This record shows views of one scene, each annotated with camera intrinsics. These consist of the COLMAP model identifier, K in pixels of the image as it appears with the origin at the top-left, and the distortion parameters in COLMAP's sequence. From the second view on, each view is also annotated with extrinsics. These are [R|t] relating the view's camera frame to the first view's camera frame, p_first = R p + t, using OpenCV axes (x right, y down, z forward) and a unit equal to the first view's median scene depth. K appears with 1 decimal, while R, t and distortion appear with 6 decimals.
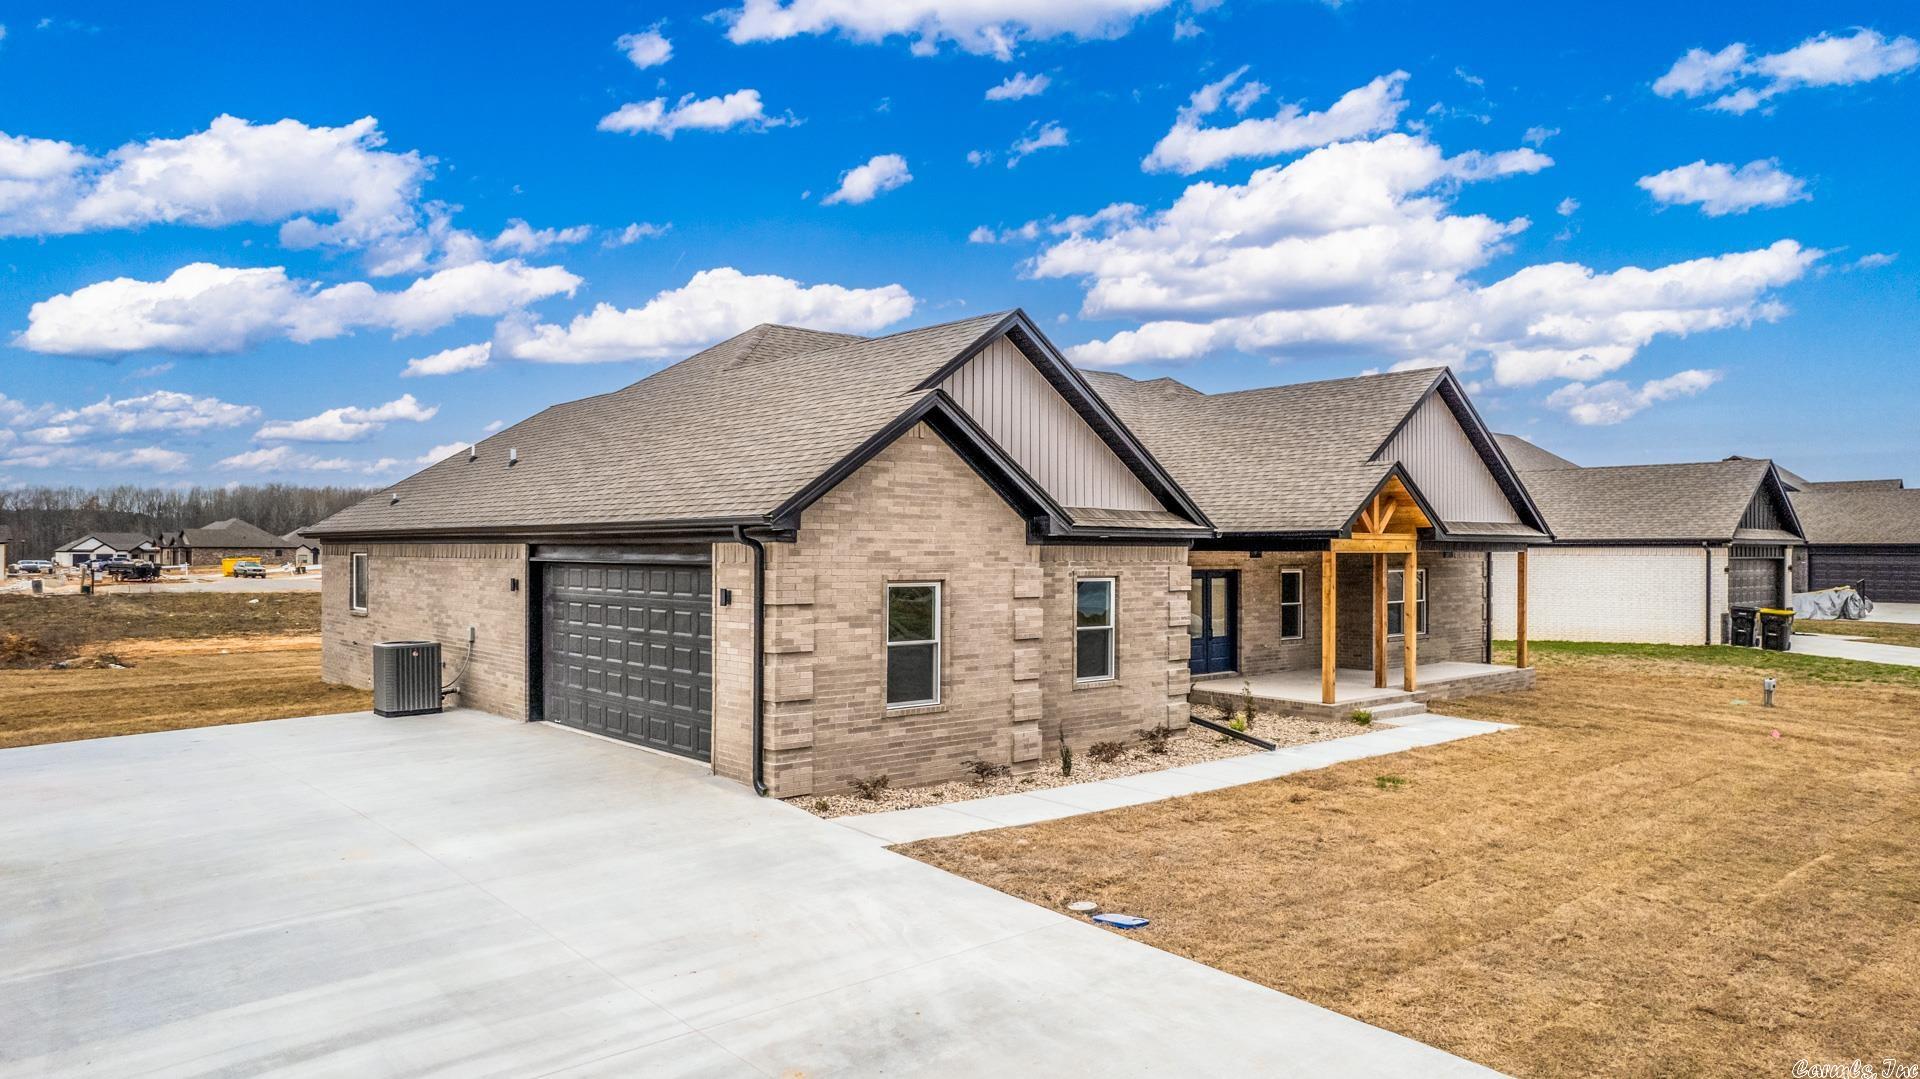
lens RADIAL K [[1238.1, 0, 970.2], [0, 1238.1, 538.3], [0, 0, 1]] dist [-0.059833, 0.040437]
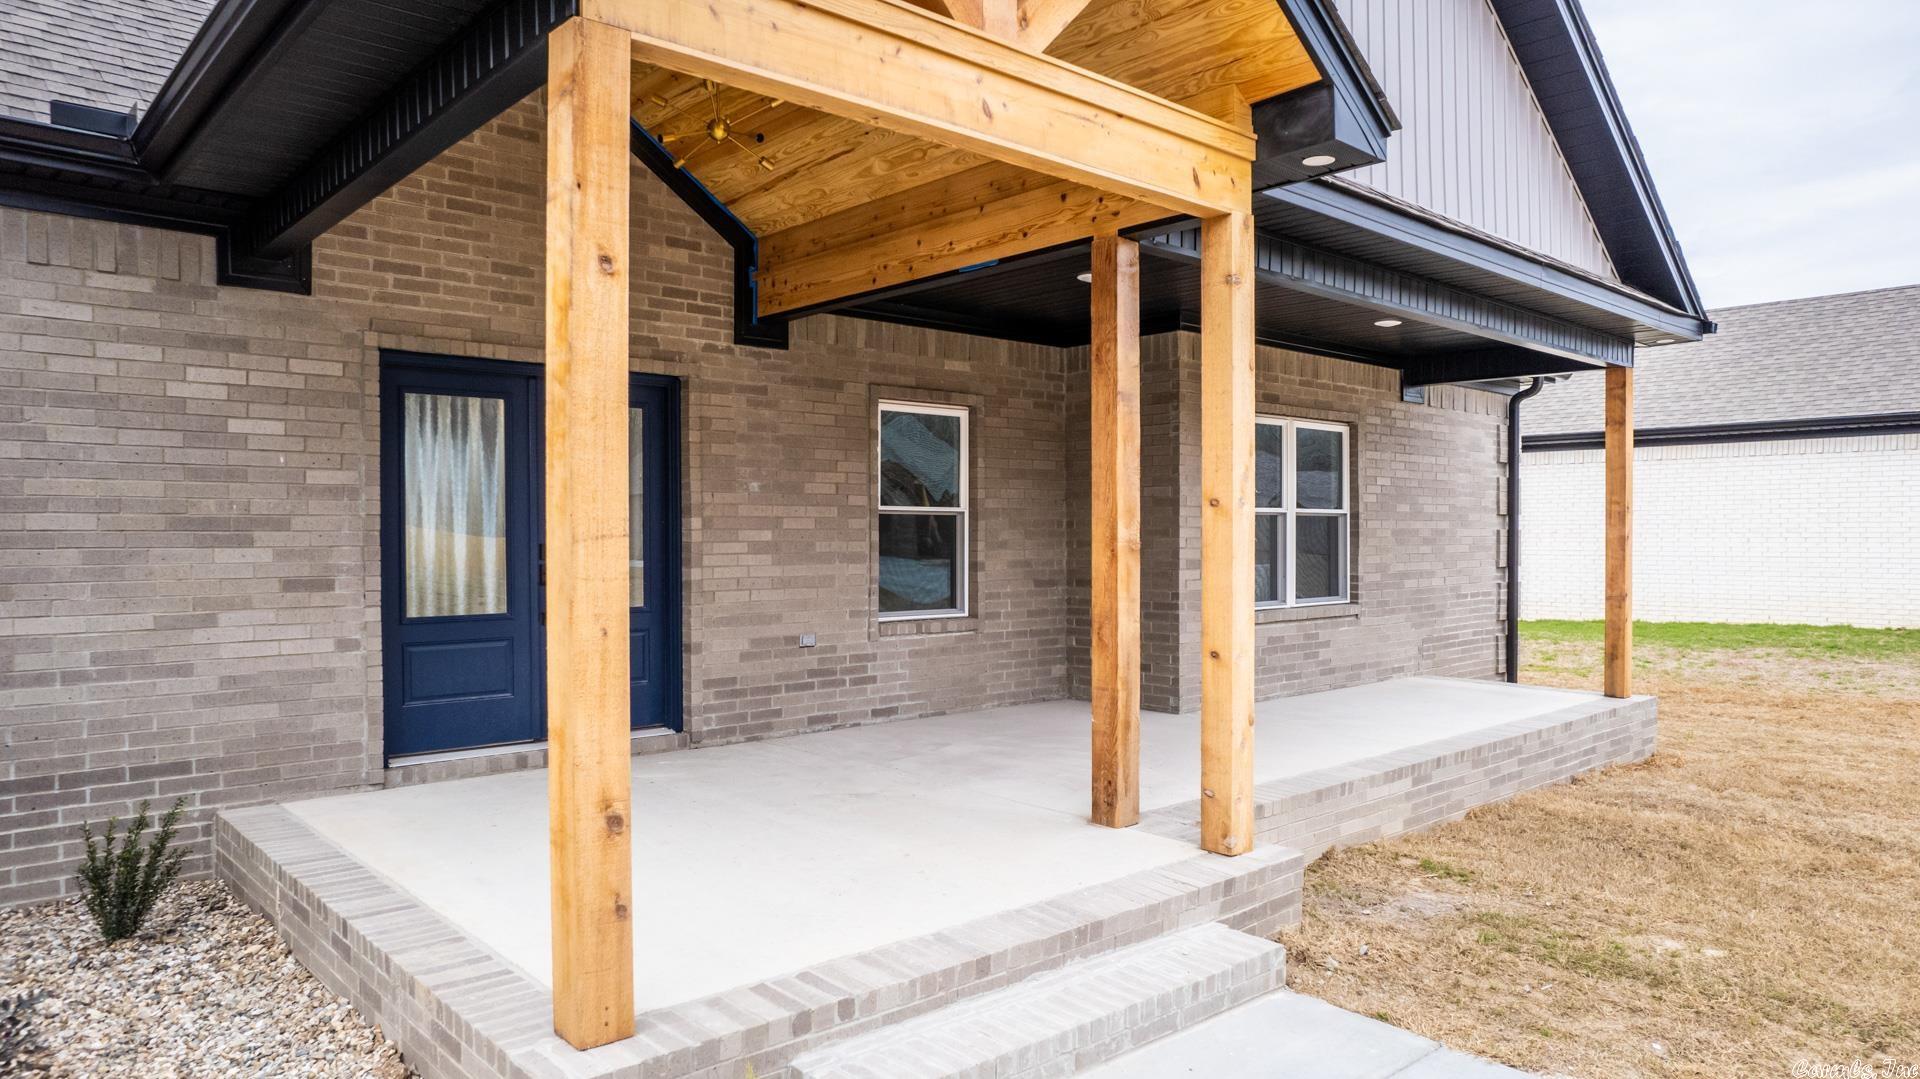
lens RADIAL K [[1238.1, 0, 966.8], [0, 1238.1, 541.8], [0, 0, 1]] dist [-0.059833, 0.040437]
pose [[0.999858, -0.005434, 0.015979, 0.451926], [0.005182, 0.999862, 0.015798, 0.095402], [-0.016063, -0.015713, 0.999748, 1.145376]]
